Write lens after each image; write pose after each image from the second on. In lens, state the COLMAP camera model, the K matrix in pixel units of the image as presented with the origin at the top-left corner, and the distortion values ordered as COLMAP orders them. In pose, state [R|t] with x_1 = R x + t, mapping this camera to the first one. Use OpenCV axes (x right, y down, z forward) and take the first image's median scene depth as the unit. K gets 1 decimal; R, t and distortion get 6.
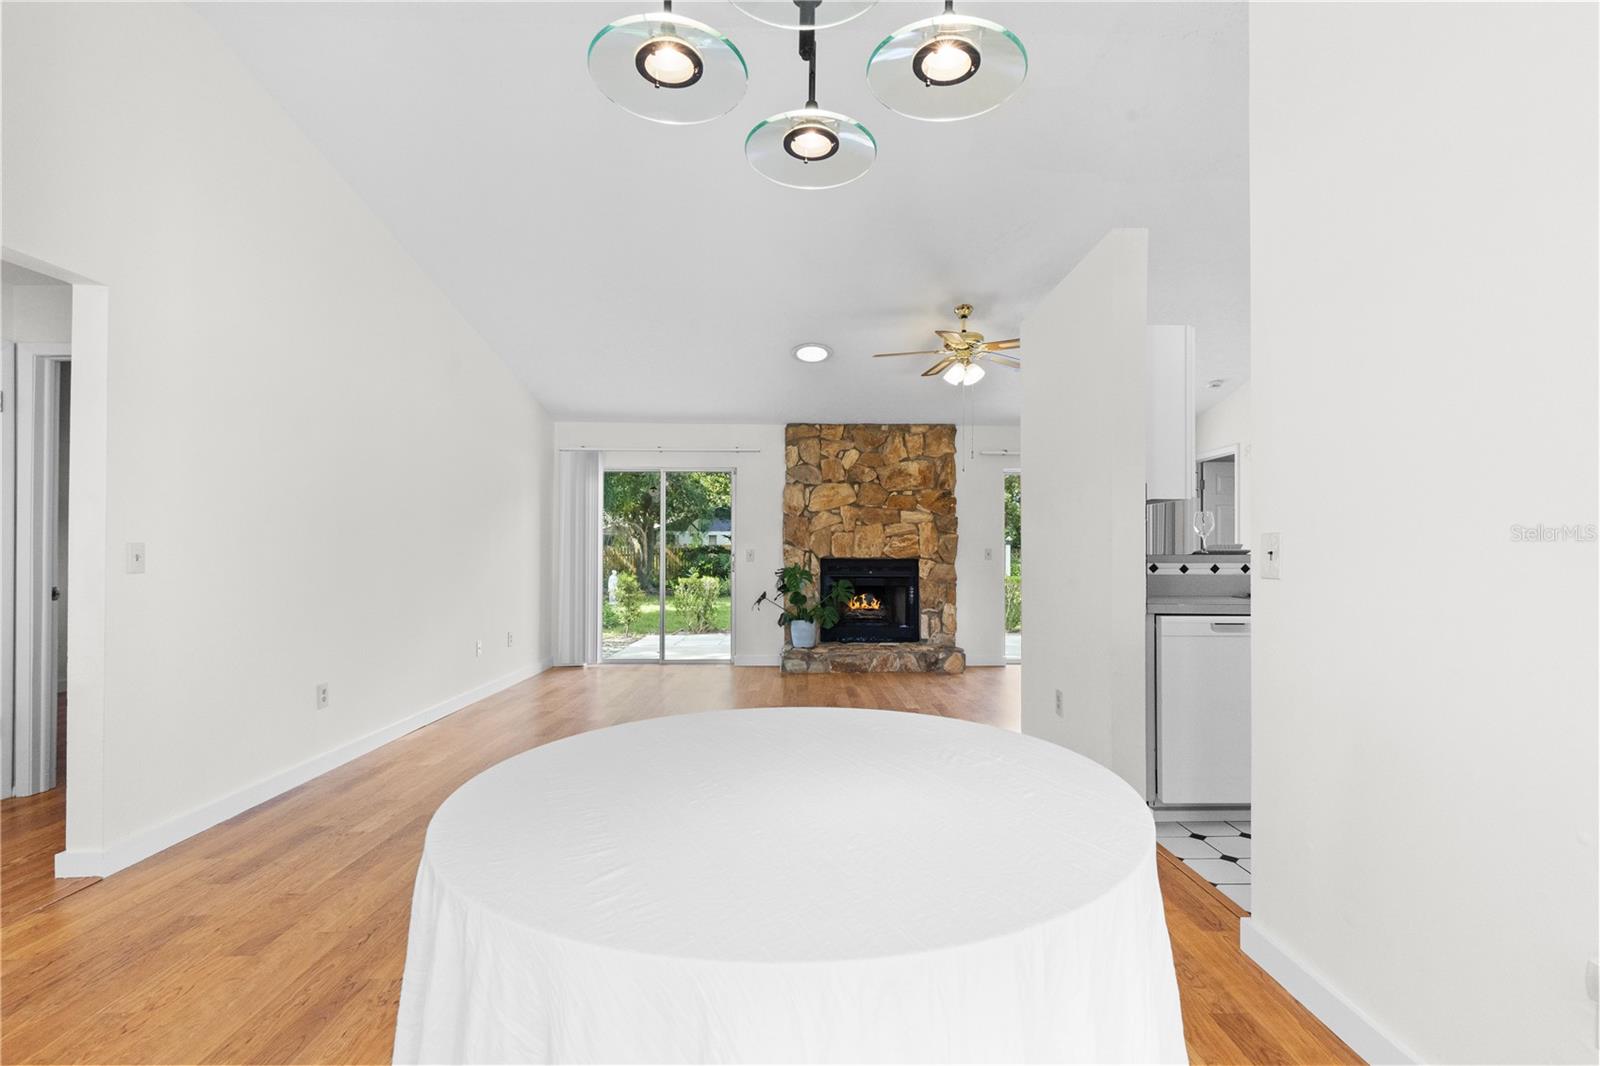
lens RADIAL K [[718.9, 0, 812.2], [0, 718.9, 547.8], [0, 0, 1]] dist [0.019221, -0.000037]
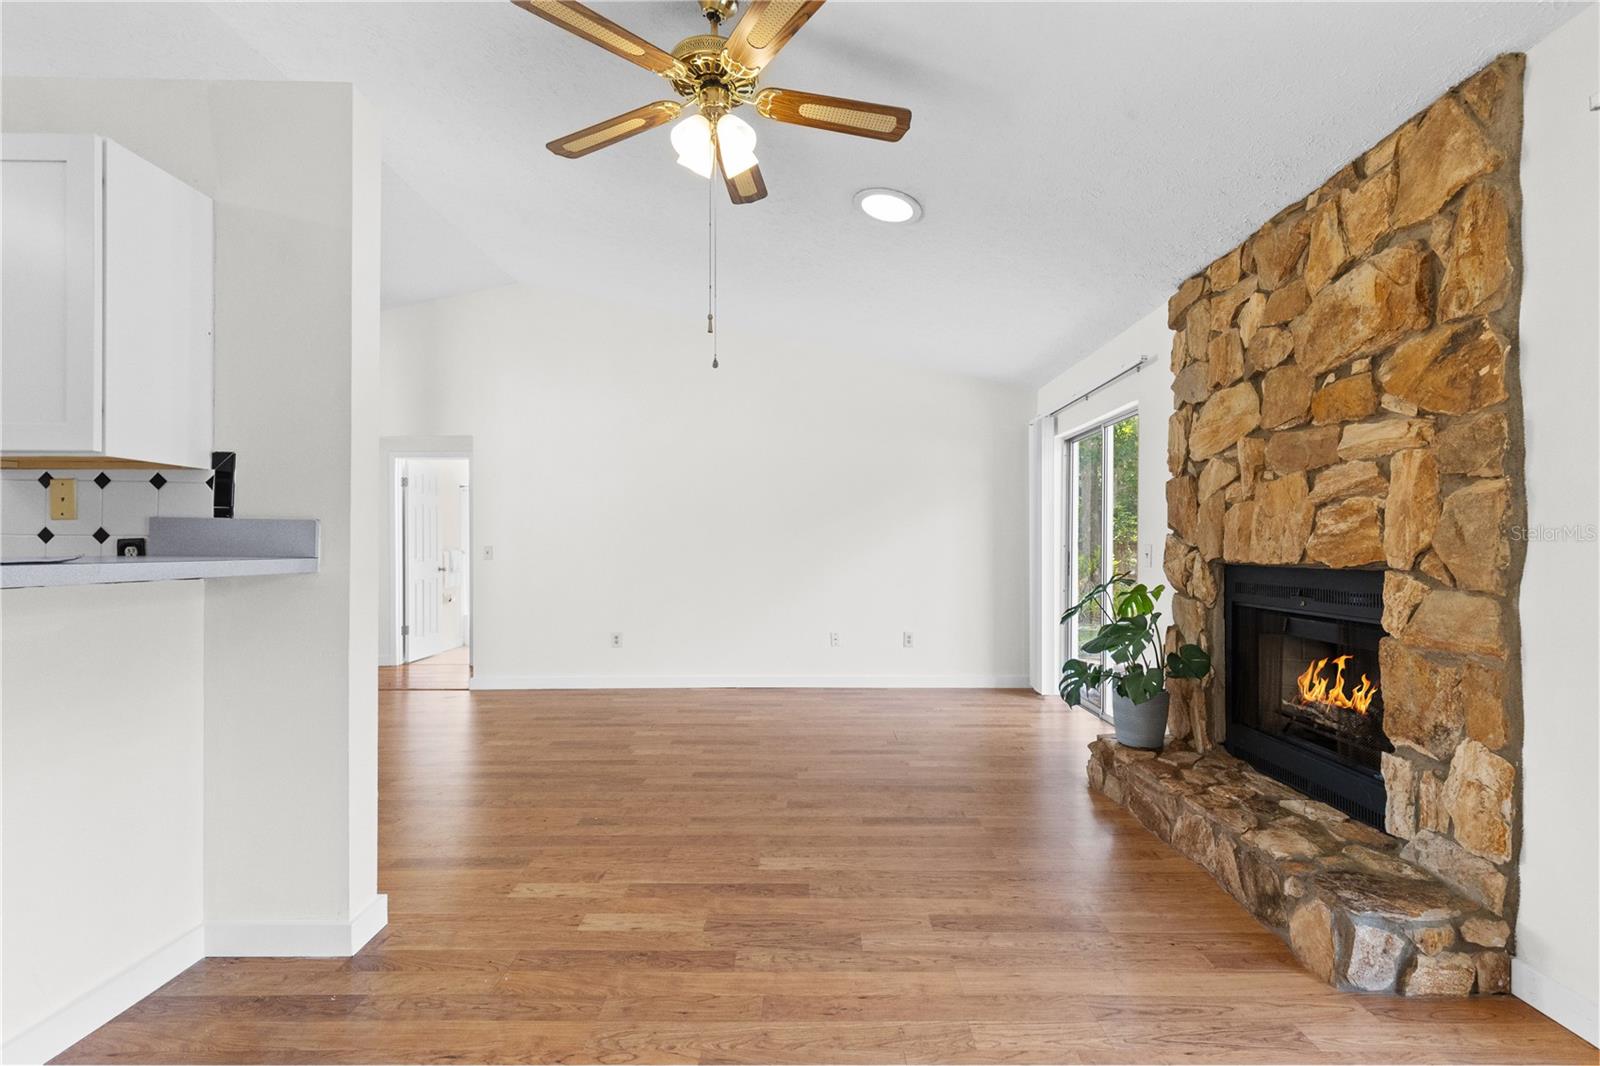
lens RADIAL K [[718.4, 0, 816.3], [0, 718.4, 546.8], [0, 0, 1]] dist [0.013291, -0.003575]
pose [[-0.018199, -0.003169, -0.999829, 0.464679], [0.007429, 0.999967, -0.003305, 0.004141], [0.999807, -0.007488, -0.018174, 0.762104]]
